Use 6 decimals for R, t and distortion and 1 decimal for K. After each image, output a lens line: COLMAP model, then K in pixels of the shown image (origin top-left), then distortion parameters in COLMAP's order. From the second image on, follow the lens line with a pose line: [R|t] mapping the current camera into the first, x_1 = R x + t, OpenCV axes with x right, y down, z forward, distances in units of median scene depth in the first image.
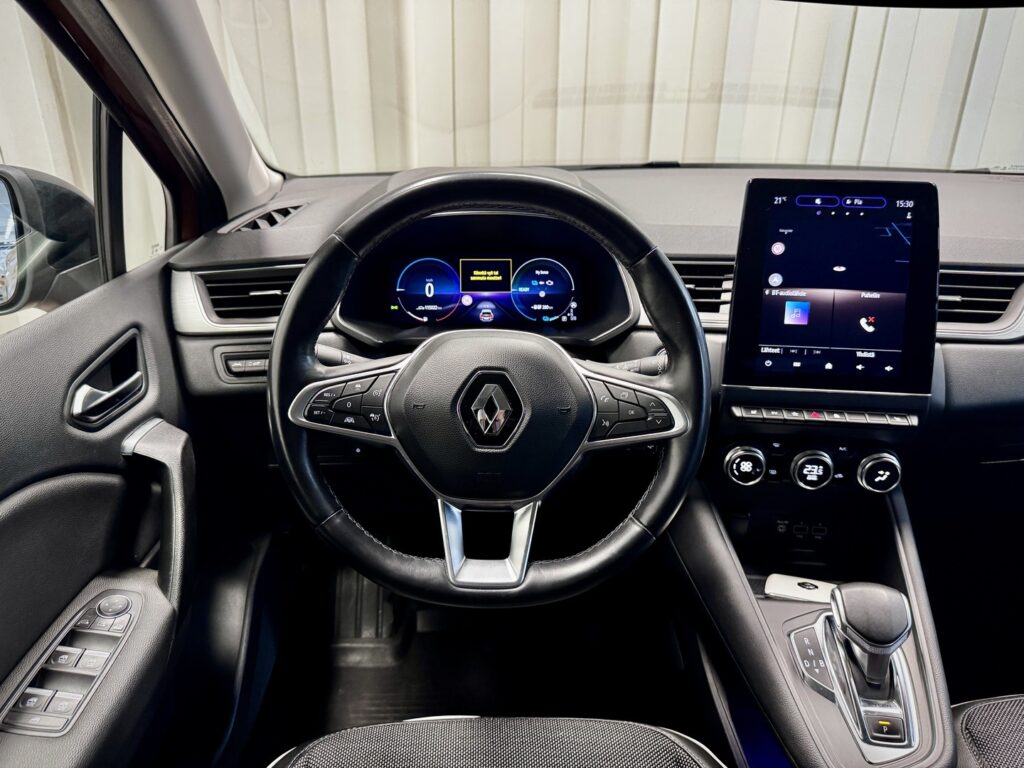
lens RADIAL K [[742.8, 0, 512.0], [0, 742.8, 384.0], [0, 0, 1]] dist [0.008085, -0.000026]
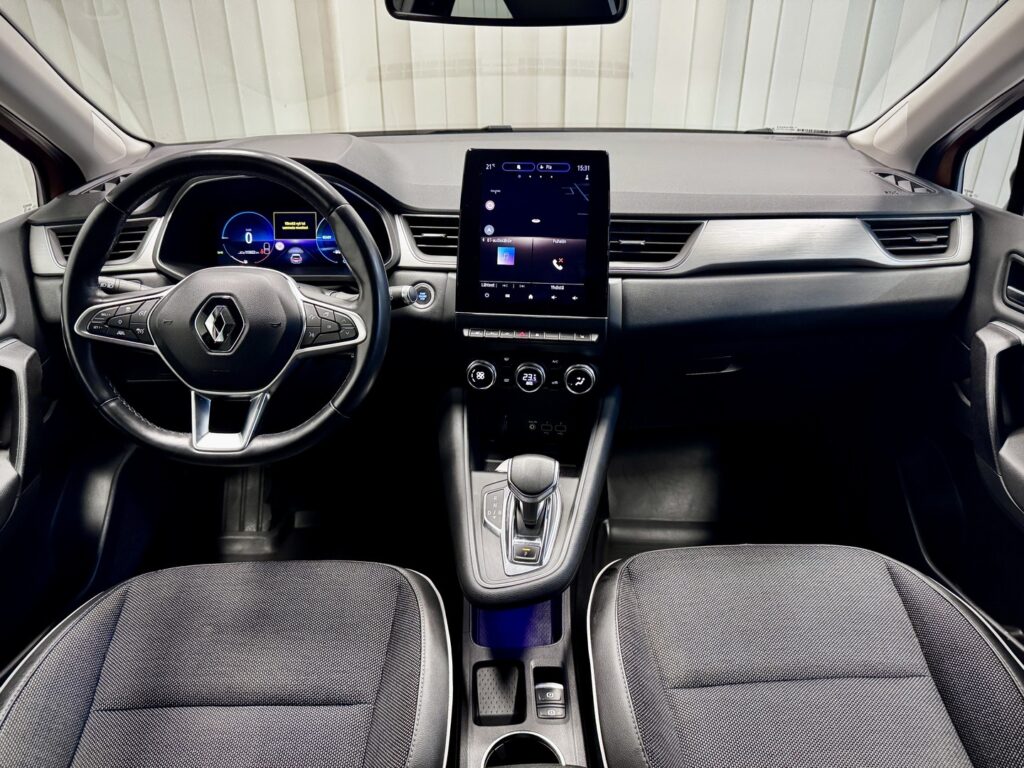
lens RADIAL K [[724.6, 0, 512.0], [0, 724.6, 384.0], [0, 0, 1]] dist [0.176243, -0.276228]
pose [[0.999754, -0.007185, -0.020975, 0.419670], [0.008461, 0.998077, 0.061412, 0.050712], [0.020494, -0.061575, 0.997892, -0.288917]]
